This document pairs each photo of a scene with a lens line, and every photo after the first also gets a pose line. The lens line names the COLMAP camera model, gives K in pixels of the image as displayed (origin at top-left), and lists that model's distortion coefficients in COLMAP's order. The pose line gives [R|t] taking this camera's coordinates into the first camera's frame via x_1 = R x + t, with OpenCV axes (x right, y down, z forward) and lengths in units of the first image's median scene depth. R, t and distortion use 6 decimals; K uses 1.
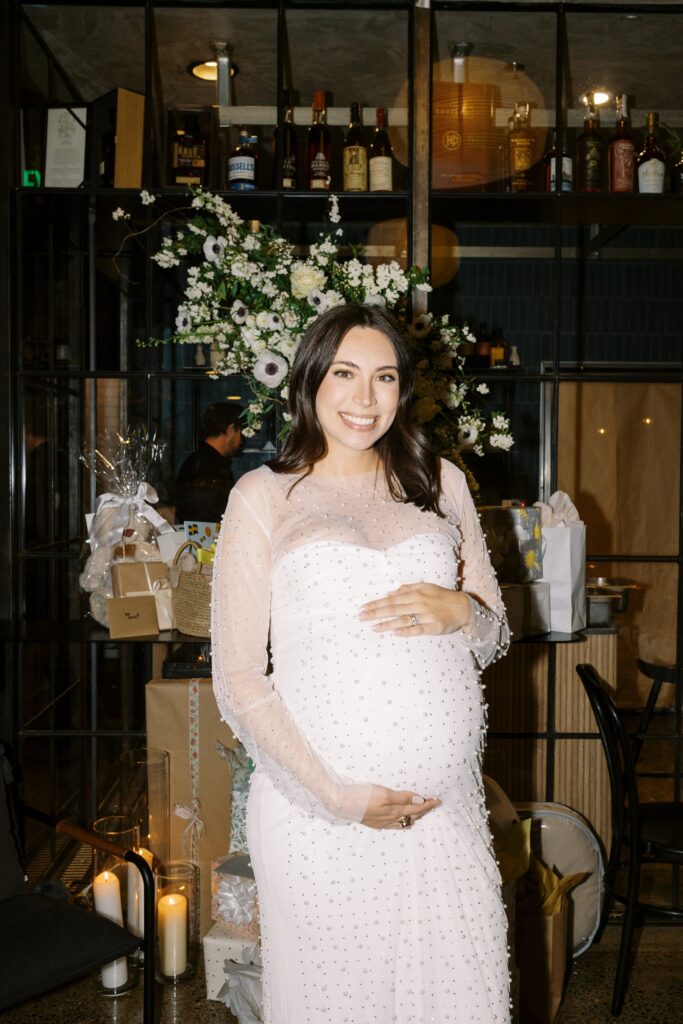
lens RADIAL K [[955.8, 0, 335.9], [0, 955.8, 521.8], [0, 0, 1]] dist [0.005620, 0.000758]
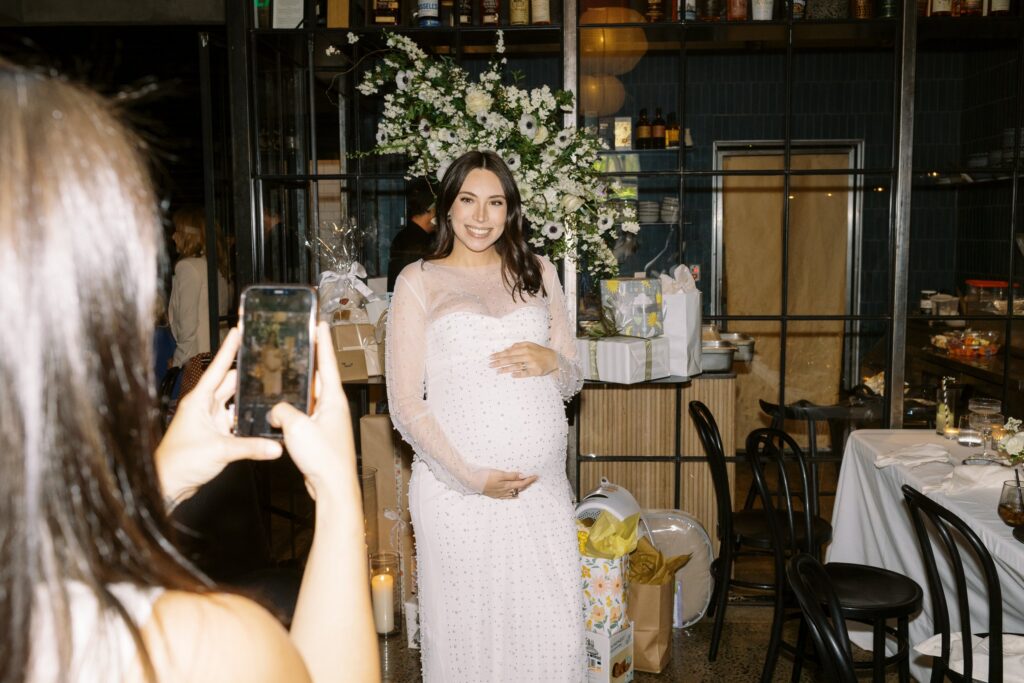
lens RADIAL K [[955.8, 0, 514.8], [0, 955.8, 340.7], [0, 0, 1]] dist [0.005620, 0.000758]
pose [[0.998272, -0.007307, -0.058305, 0.090929], [0.011002, 0.997933, 0.063307, -0.015307], [0.057722, -0.063840, 0.996289, -0.284775]]
